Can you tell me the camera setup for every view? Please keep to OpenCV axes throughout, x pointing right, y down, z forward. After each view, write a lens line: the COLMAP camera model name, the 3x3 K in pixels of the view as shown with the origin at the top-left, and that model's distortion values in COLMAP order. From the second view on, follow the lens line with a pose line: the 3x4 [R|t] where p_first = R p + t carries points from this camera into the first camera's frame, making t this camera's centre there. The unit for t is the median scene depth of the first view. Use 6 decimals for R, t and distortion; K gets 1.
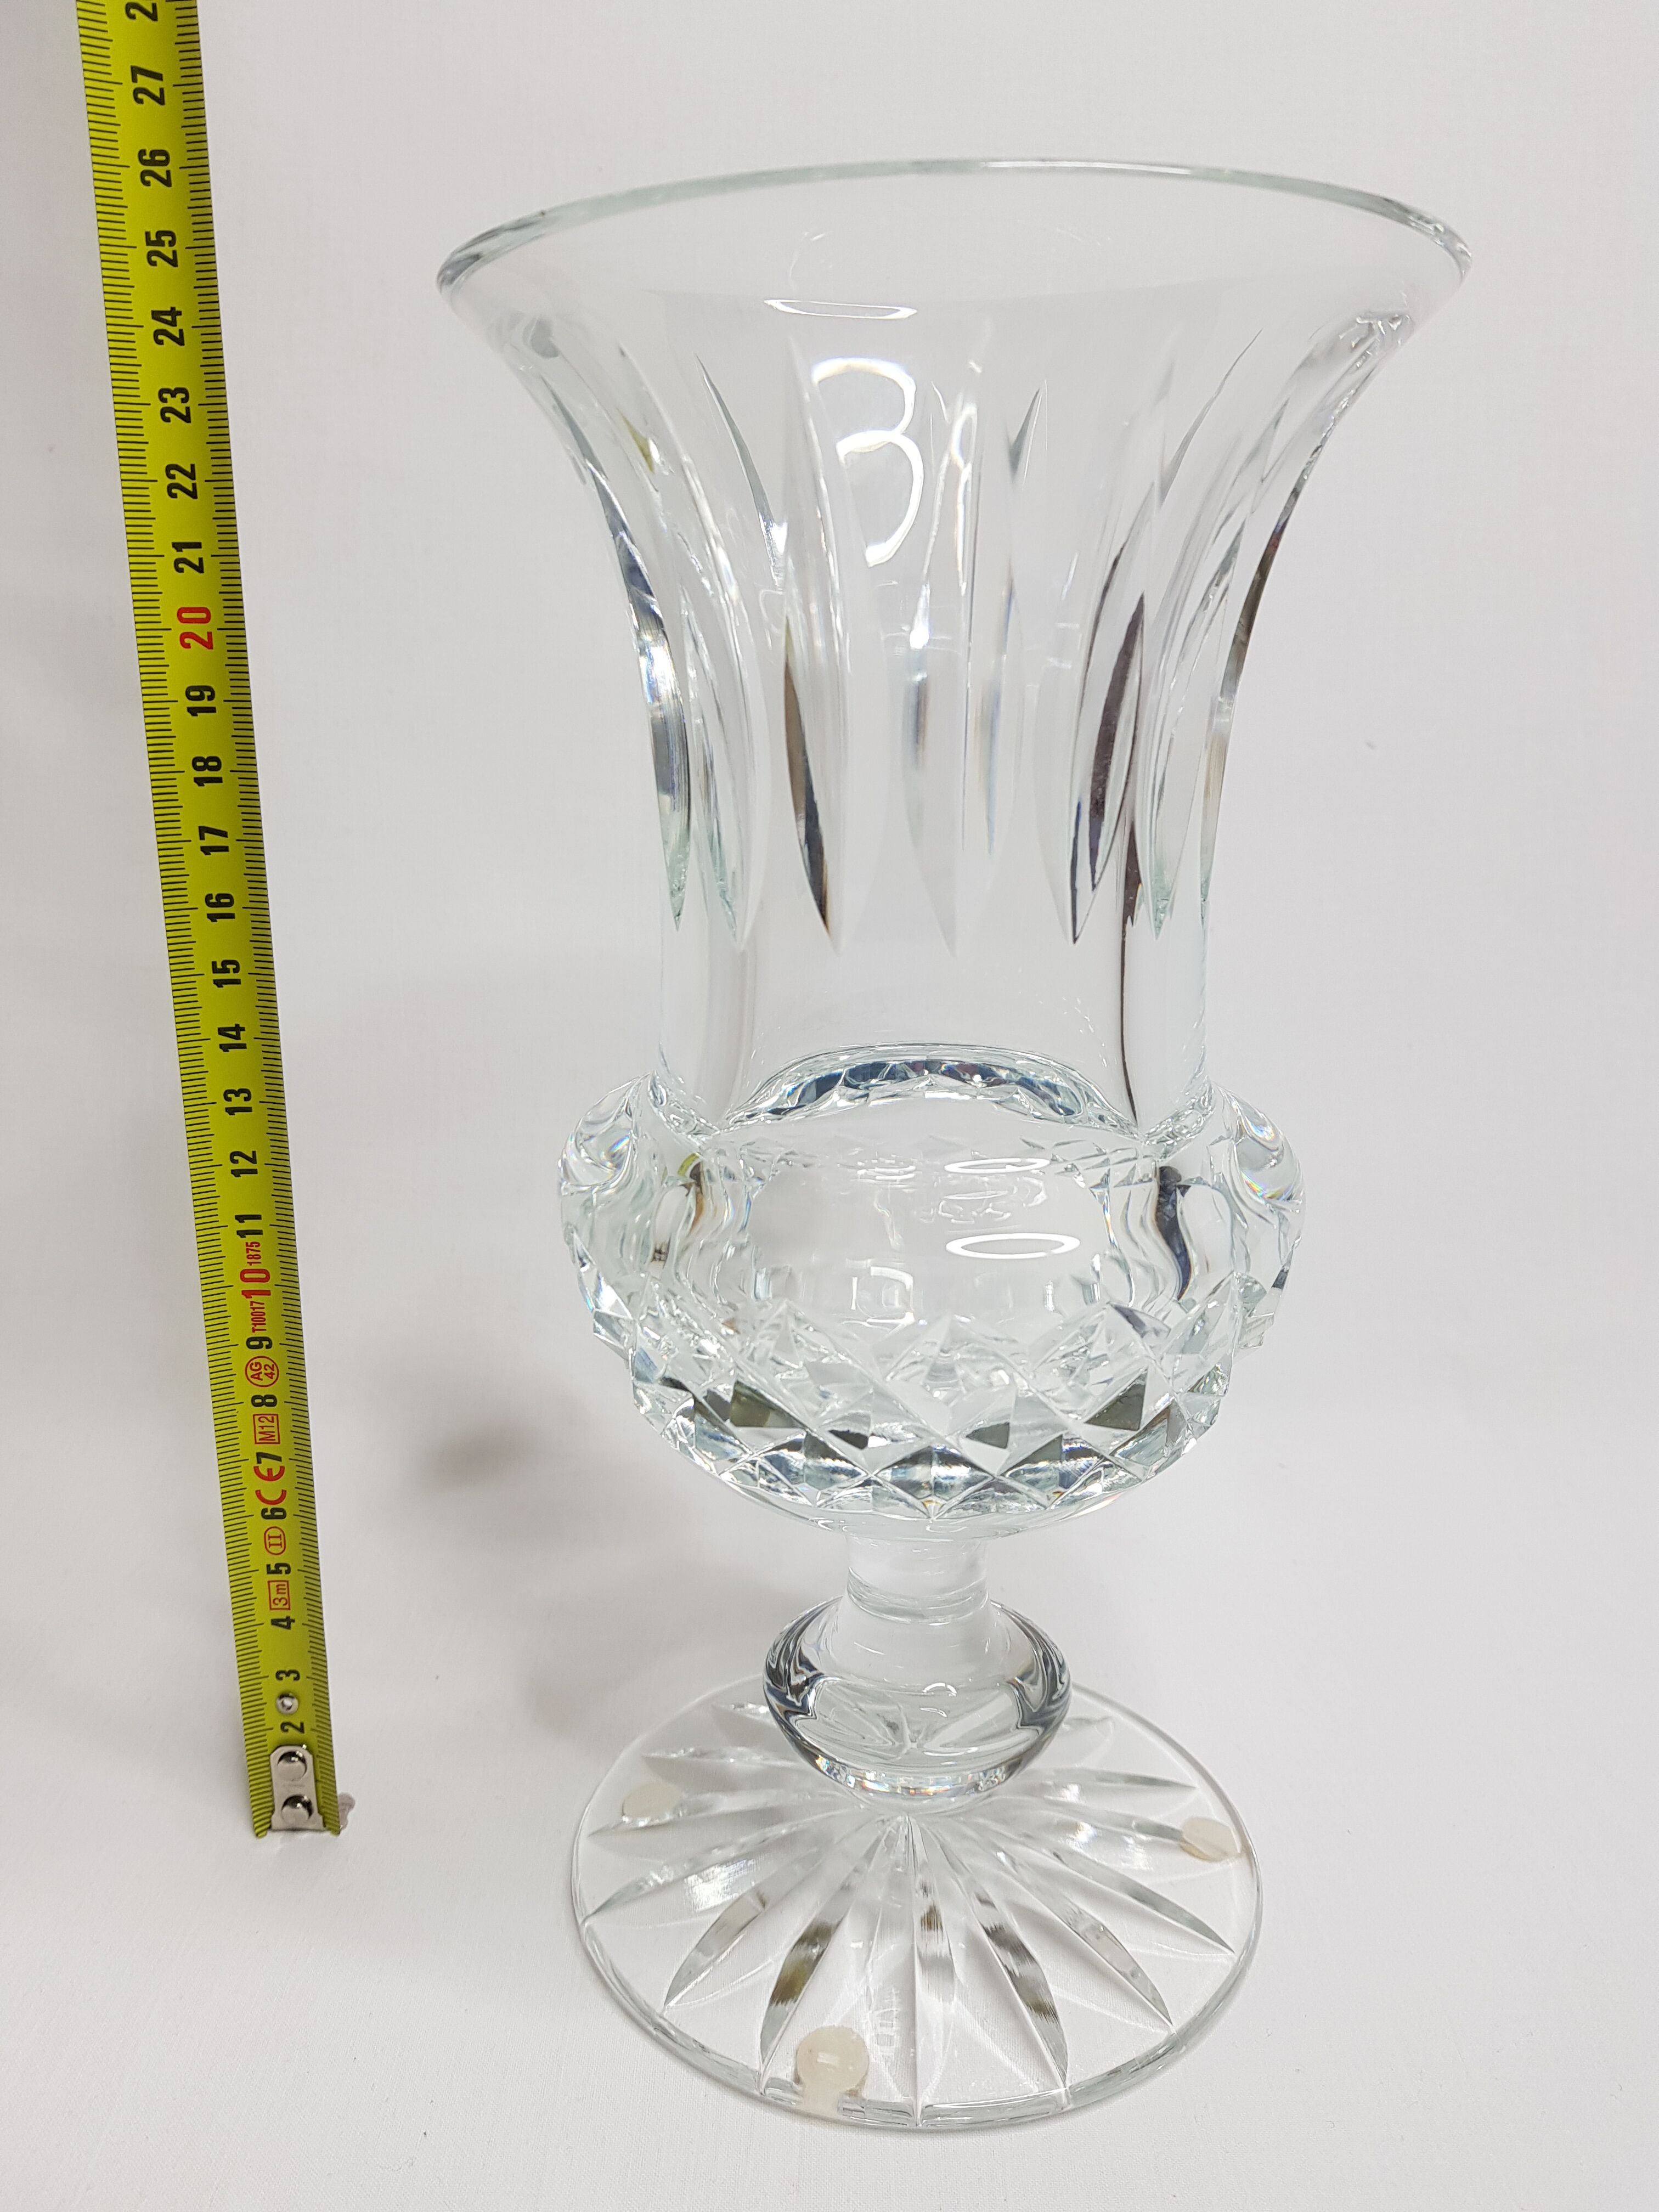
lens RADIAL K [[1682.9, 0, 829.2], [0, 1682.9, 1059.3], [0, 0, 1]] dist [0.004637, -0.004013]
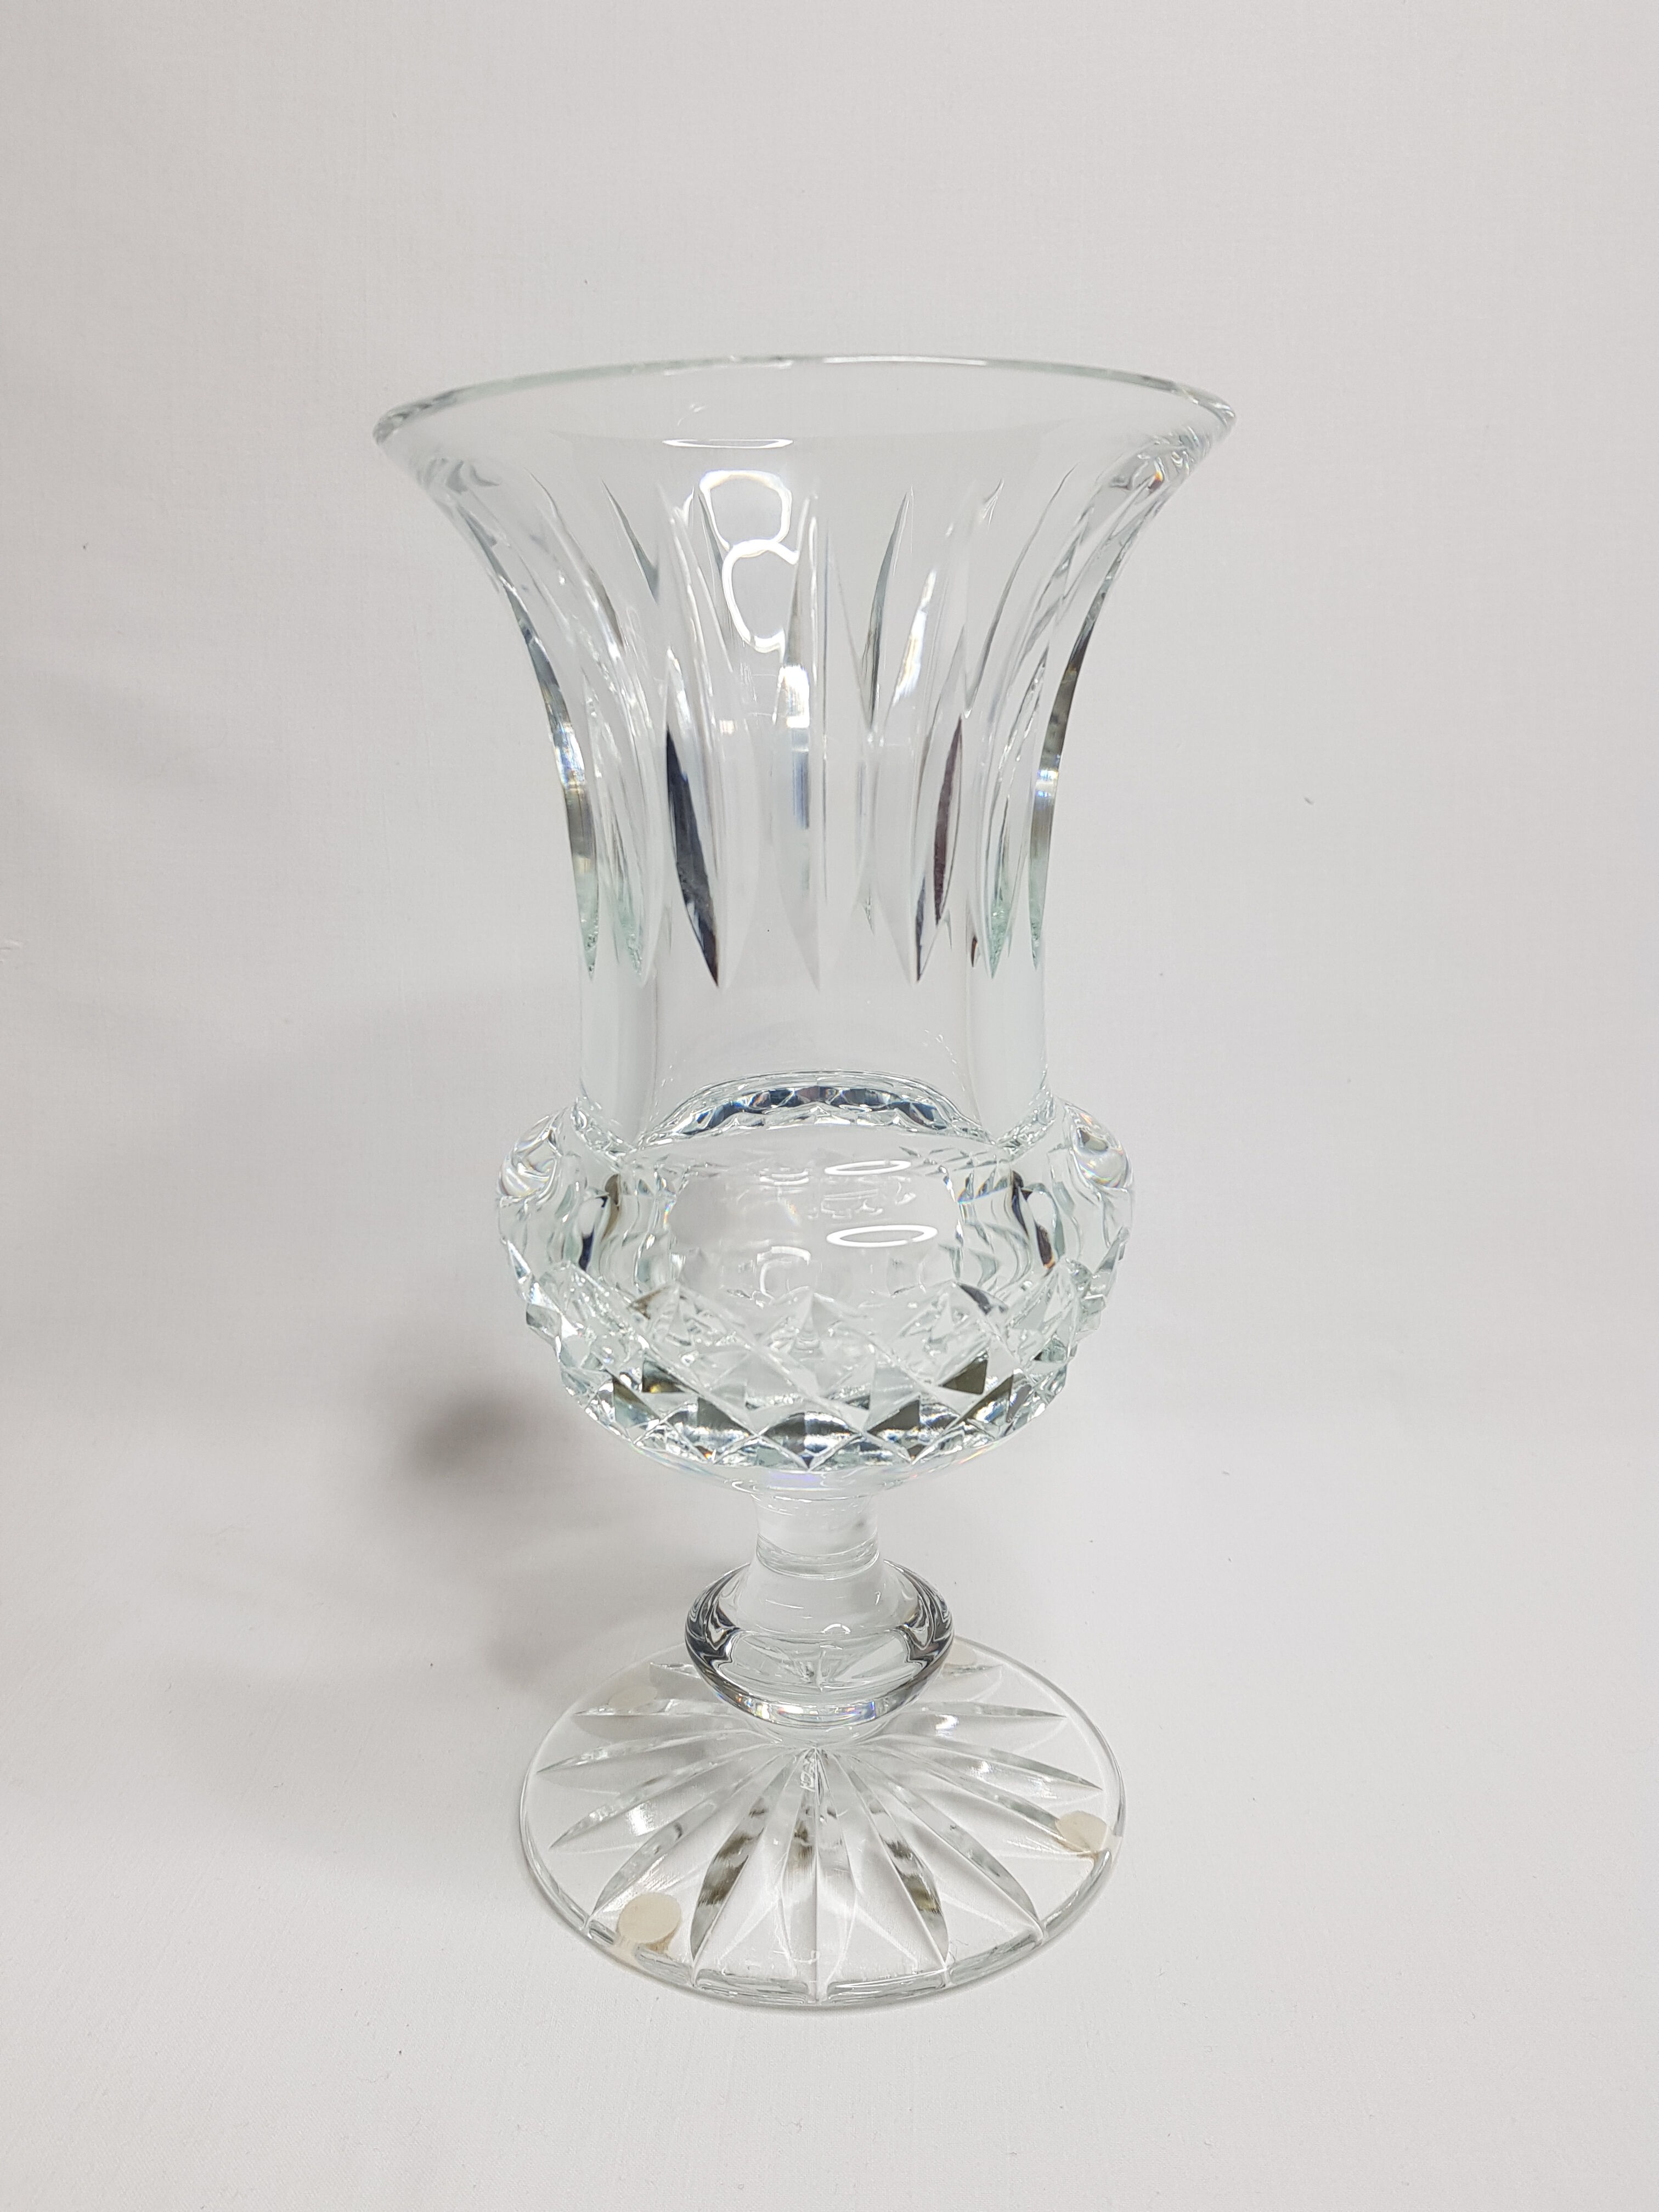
lens RADIAL K [[1668.2, 0, 830.0], [0, 1668.2, 1106.1], [0, 0, 1]] dist [-0.005332, 0.002259]
pose [[0.999664, -0.025918, 0.000543, 0.070465], [0.025922, 0.999631, -0.008110, 0.023947], [-0.000332, 0.008122, 0.999967, -0.140741]]
